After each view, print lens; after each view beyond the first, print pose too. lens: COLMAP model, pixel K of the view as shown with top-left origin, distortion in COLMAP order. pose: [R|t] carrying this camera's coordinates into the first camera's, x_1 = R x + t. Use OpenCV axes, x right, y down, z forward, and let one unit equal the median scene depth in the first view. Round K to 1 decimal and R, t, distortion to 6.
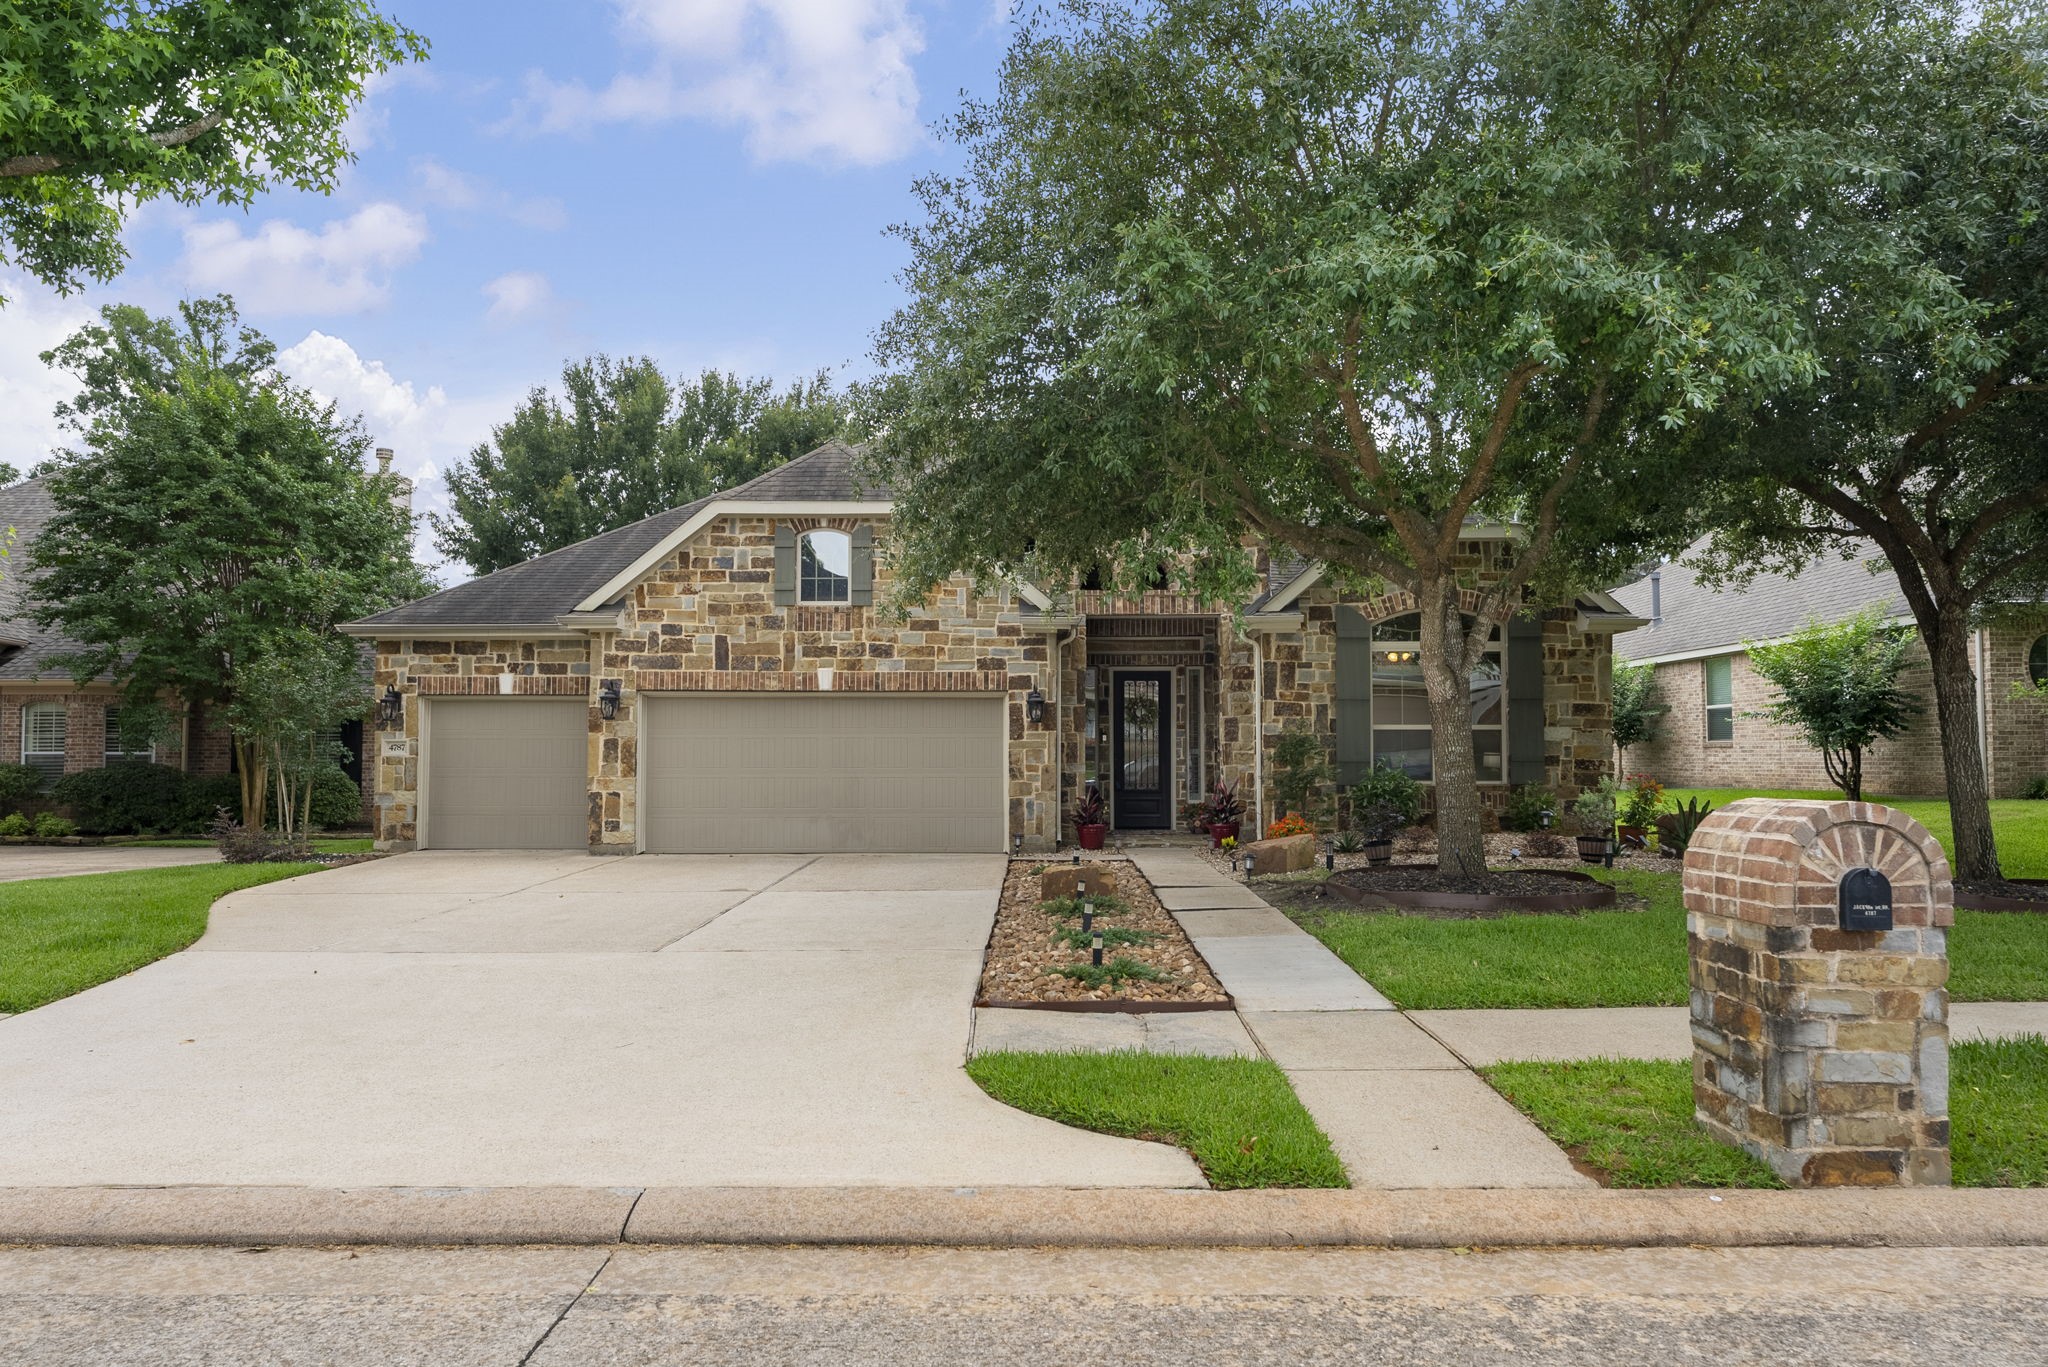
lens RADIAL K [[850.0, 0, 1024.0], [0, 850.0, 683.5], [0, 0, 1]] dist [0.000092, 0.000147]
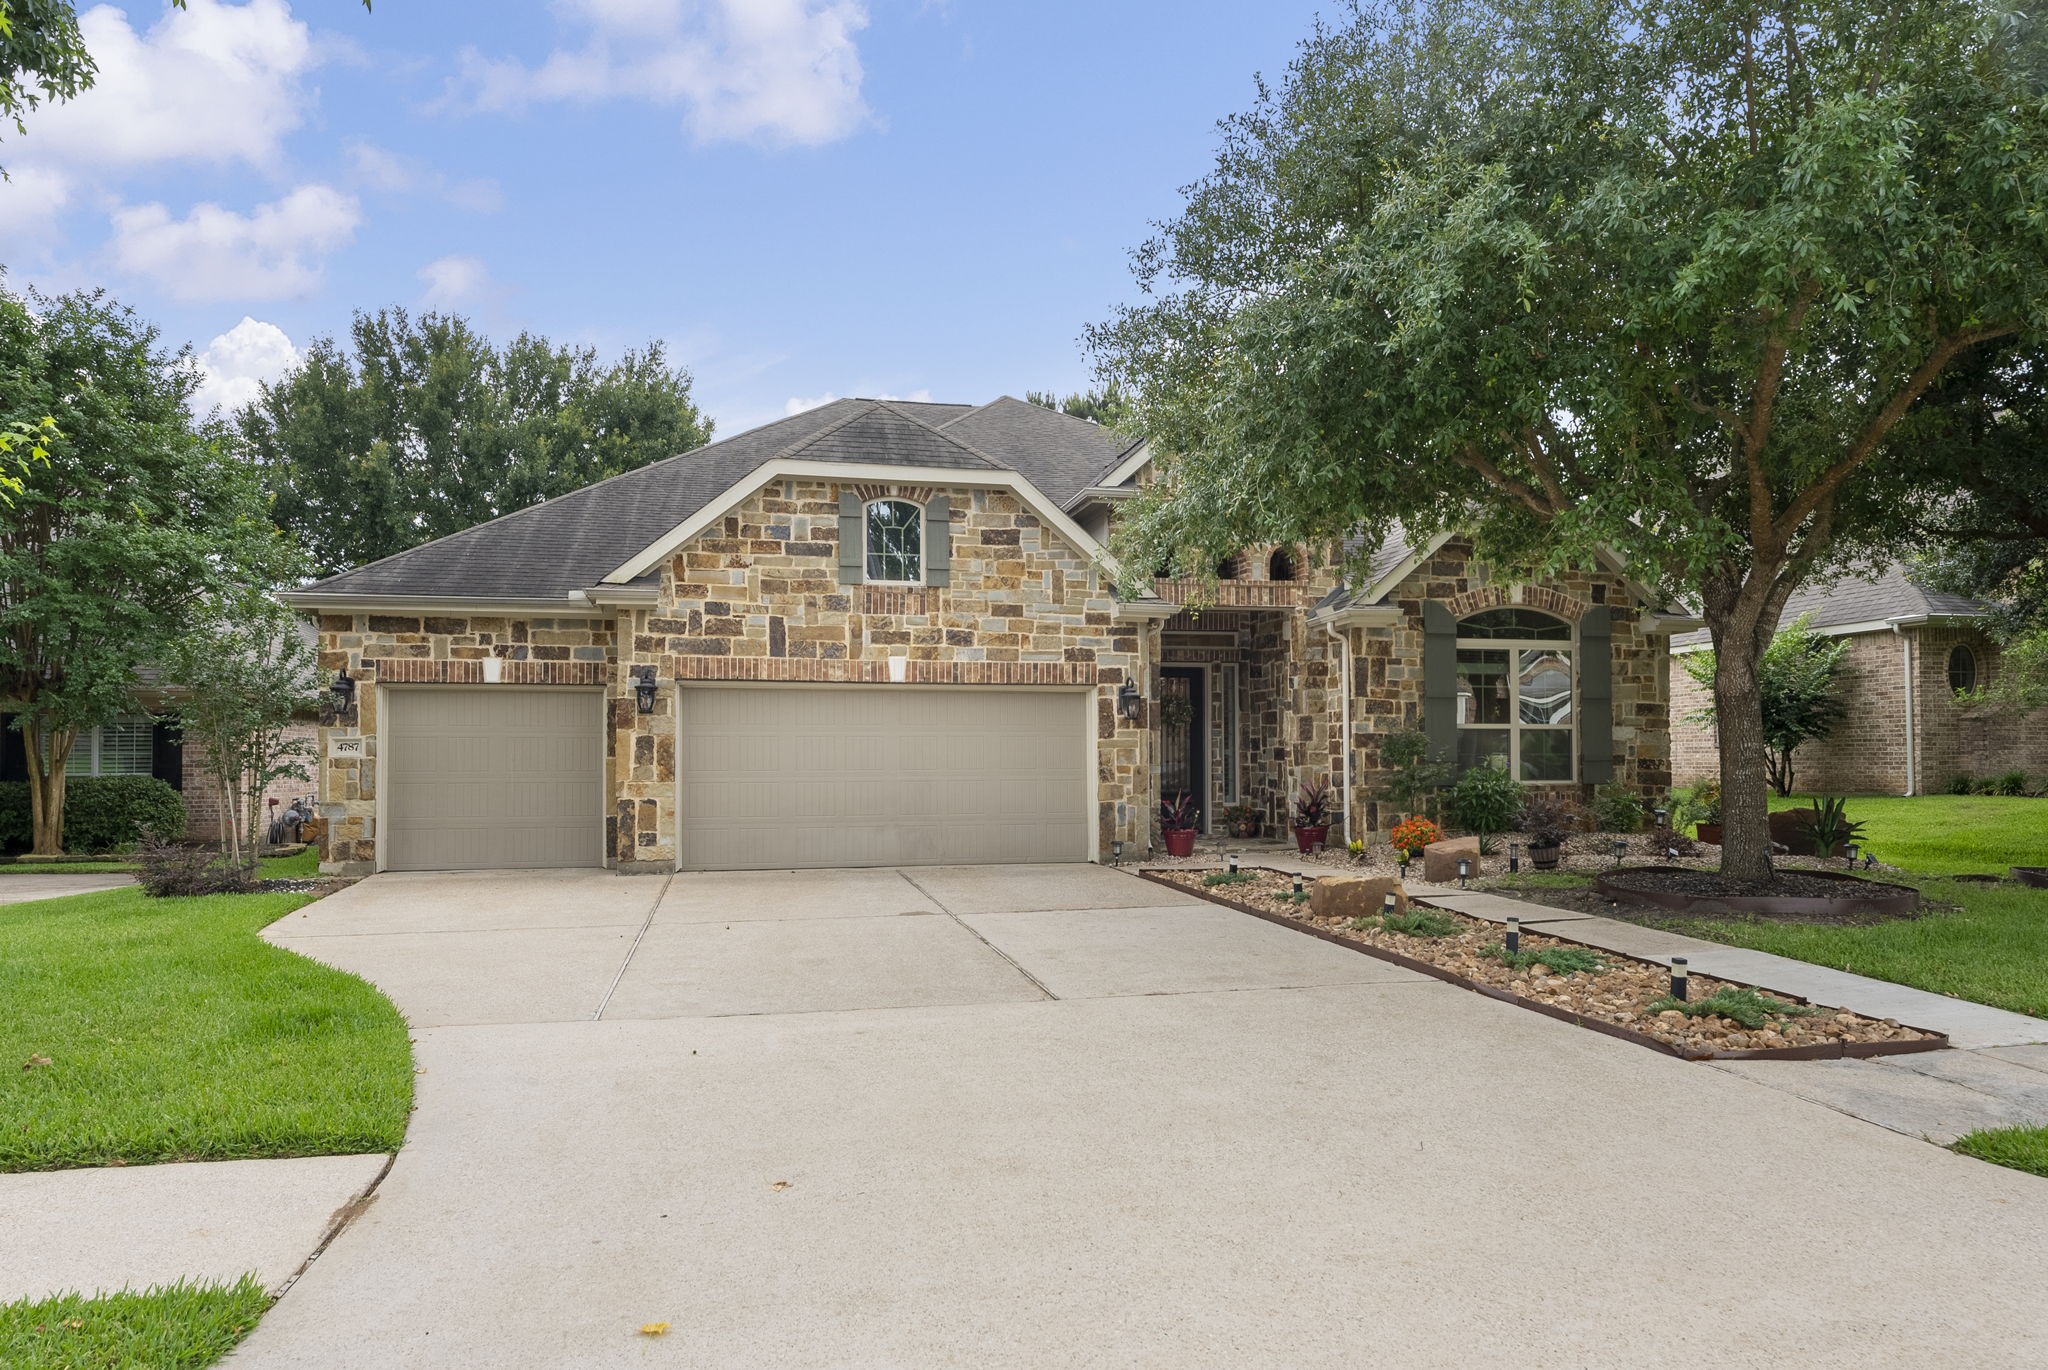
lens RADIAL K [[874.9, 0, 1023.5], [0, 874.9, 697.1], [0, 0, 1]] dist [0.000196, -0.000233]
pose [[0.988802, 0.008570, 0.148987, -0.236974], [-0.010635, 0.999858, 0.013072, 0.010520], [-0.148854, -0.014510, 0.988753, 0.084645]]
